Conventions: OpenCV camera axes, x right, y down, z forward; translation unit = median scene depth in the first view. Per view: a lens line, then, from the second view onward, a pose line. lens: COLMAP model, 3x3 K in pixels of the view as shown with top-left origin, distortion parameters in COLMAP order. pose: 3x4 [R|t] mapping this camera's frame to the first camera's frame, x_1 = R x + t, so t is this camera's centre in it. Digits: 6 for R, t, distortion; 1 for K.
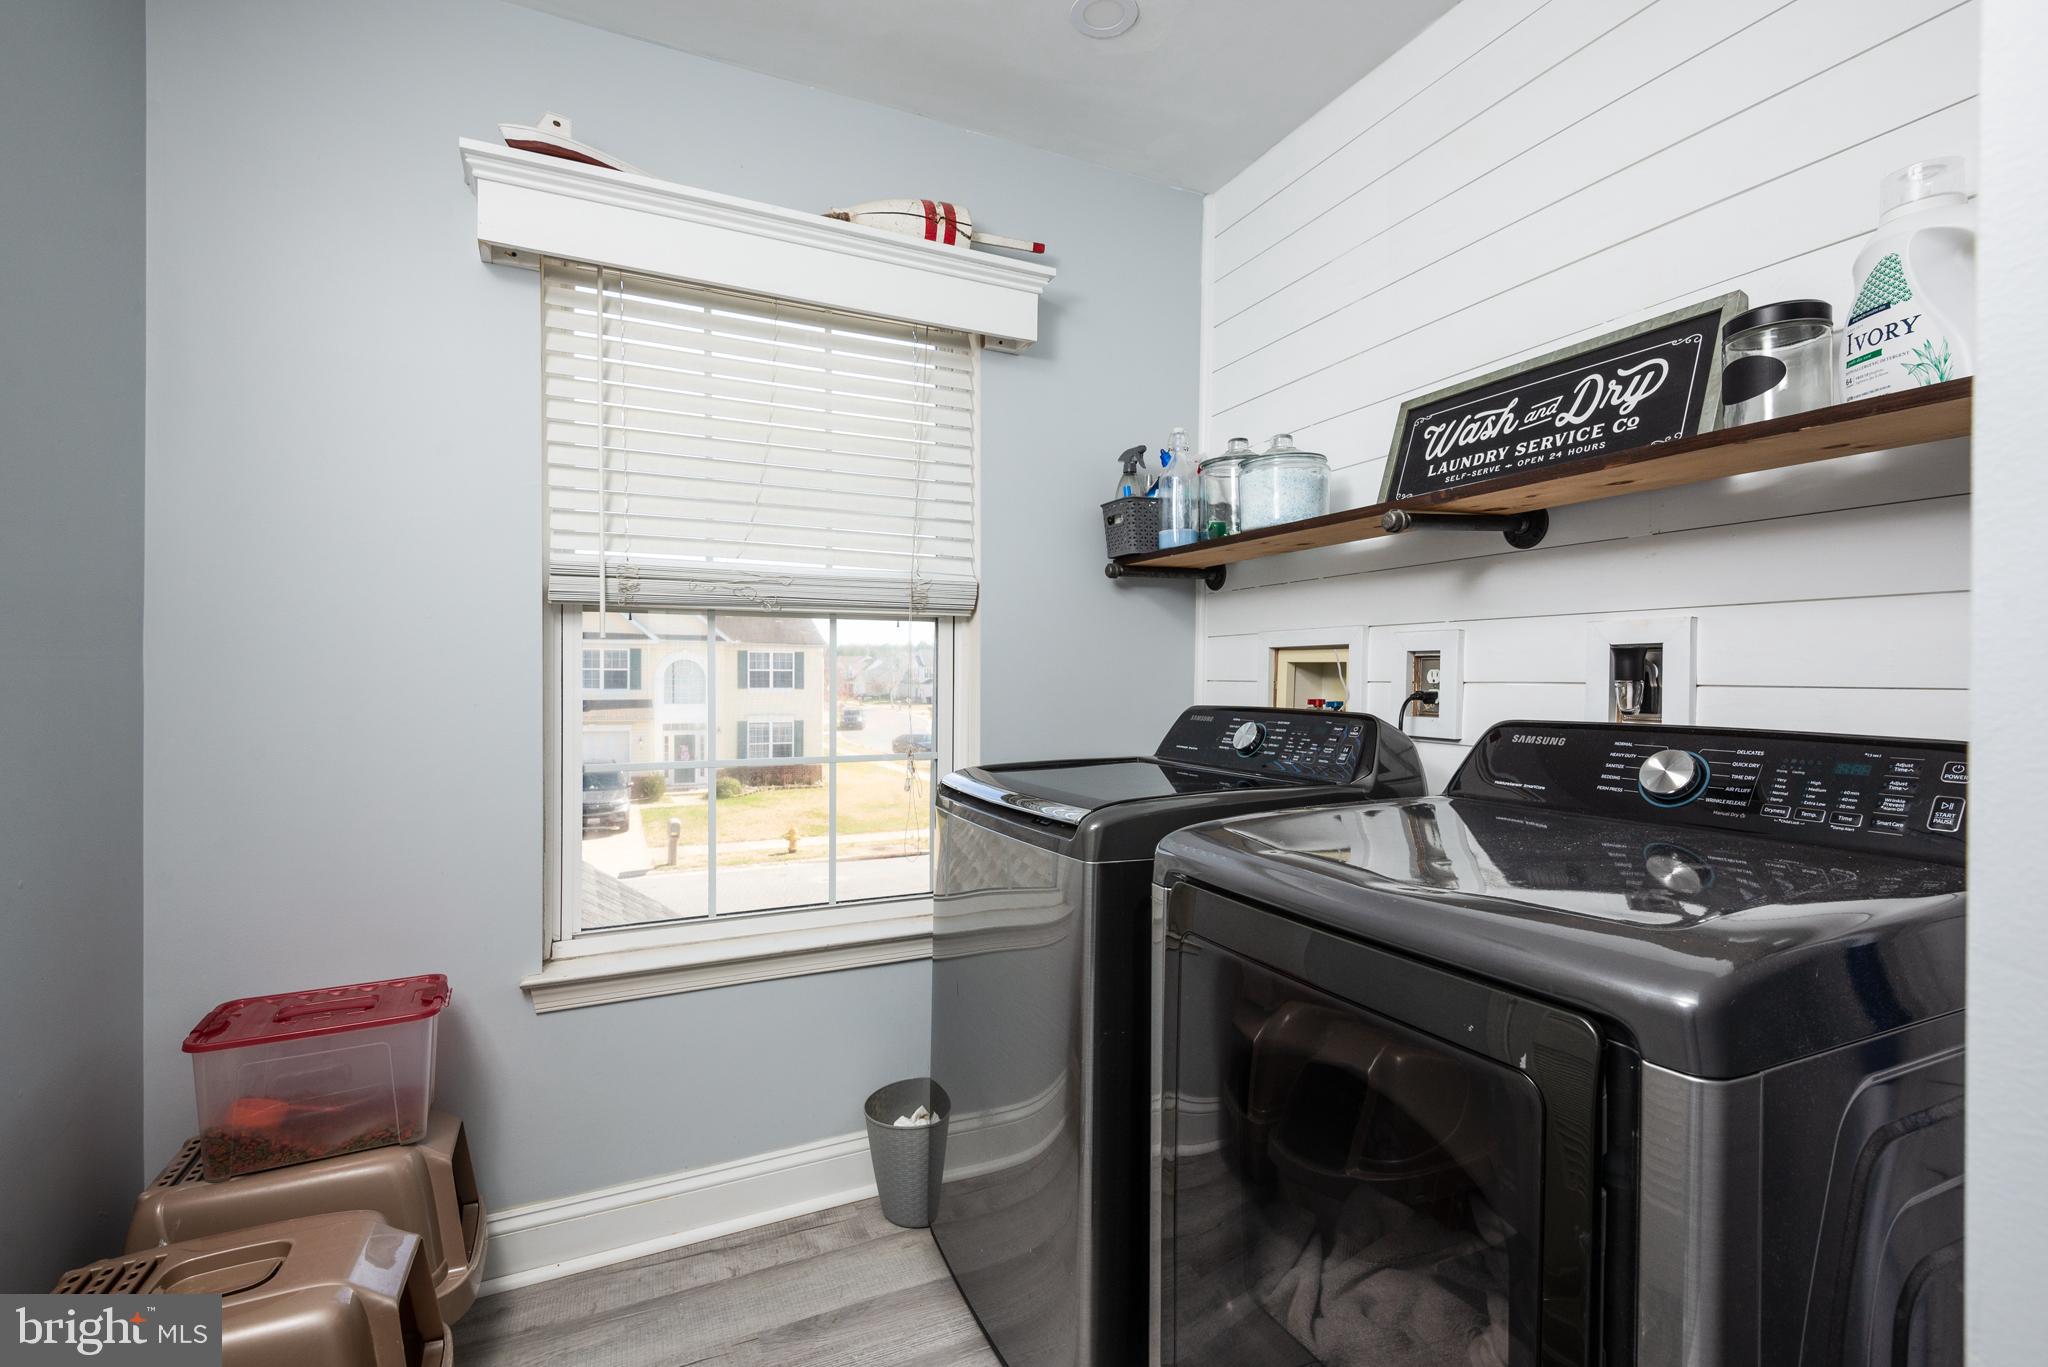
lens RADIAL K [[929.8, 0, 1021.7], [0, 929.8, 682.6], [0, 0, 1]] dist [0.016210, -0.010705]
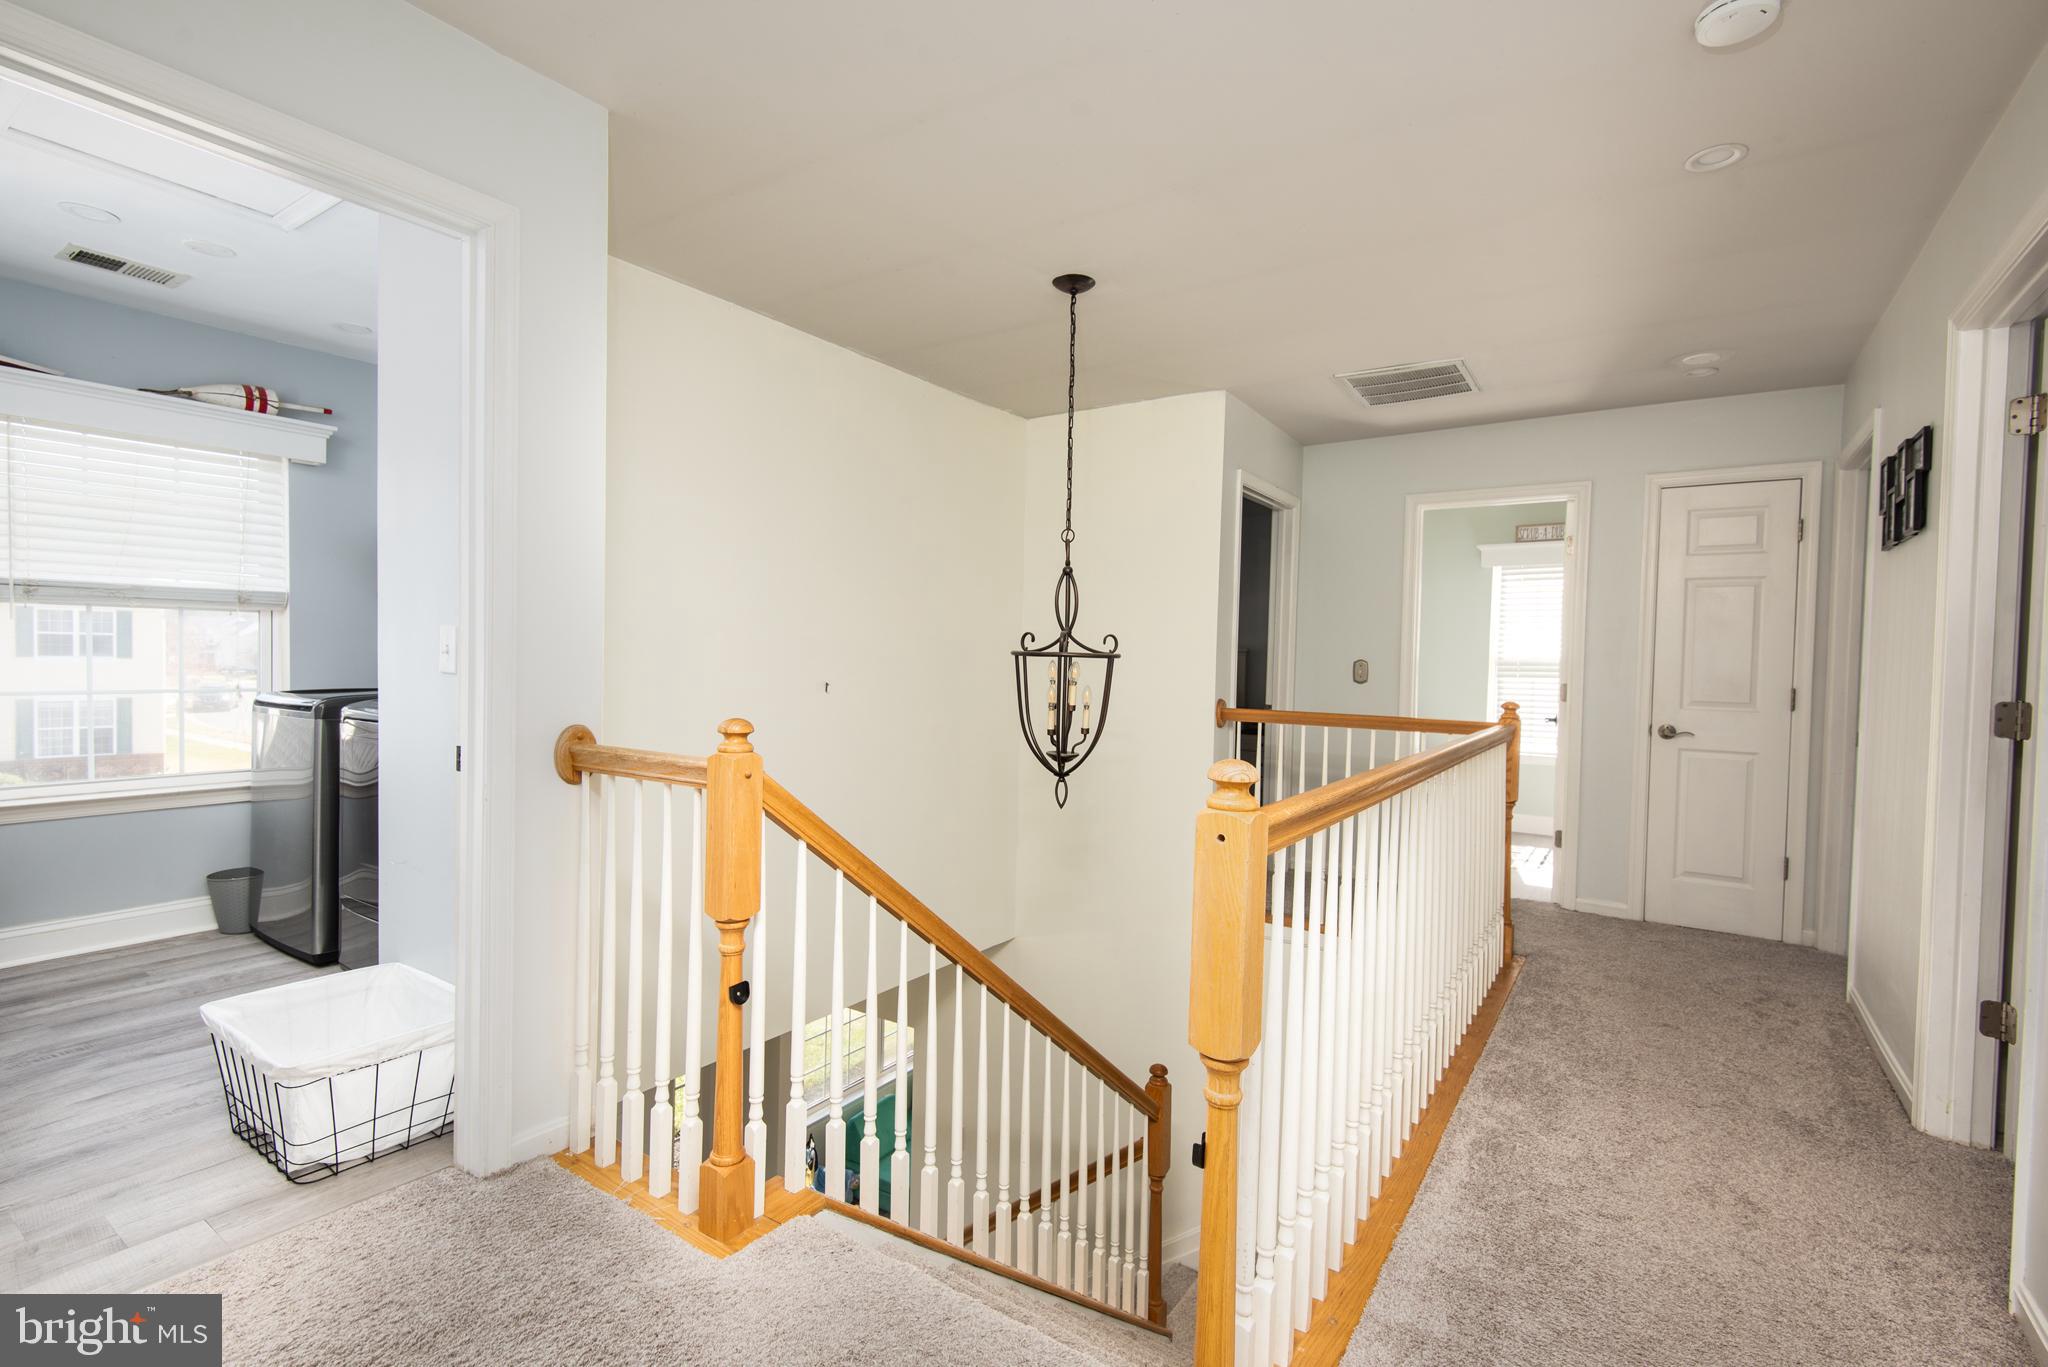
lens RADIAL K [[929.8, 0, 1026.9], [0, 929.8, 680.8], [0, 0, 1]] dist [0.016210, -0.010705]
pose [[0.859923, -0.002182, 0.510420, 0.274794], [-0.010639, 0.999697, 0.022198, 0.008288], [-0.510313, -0.024518, 0.859639, -1.369014]]
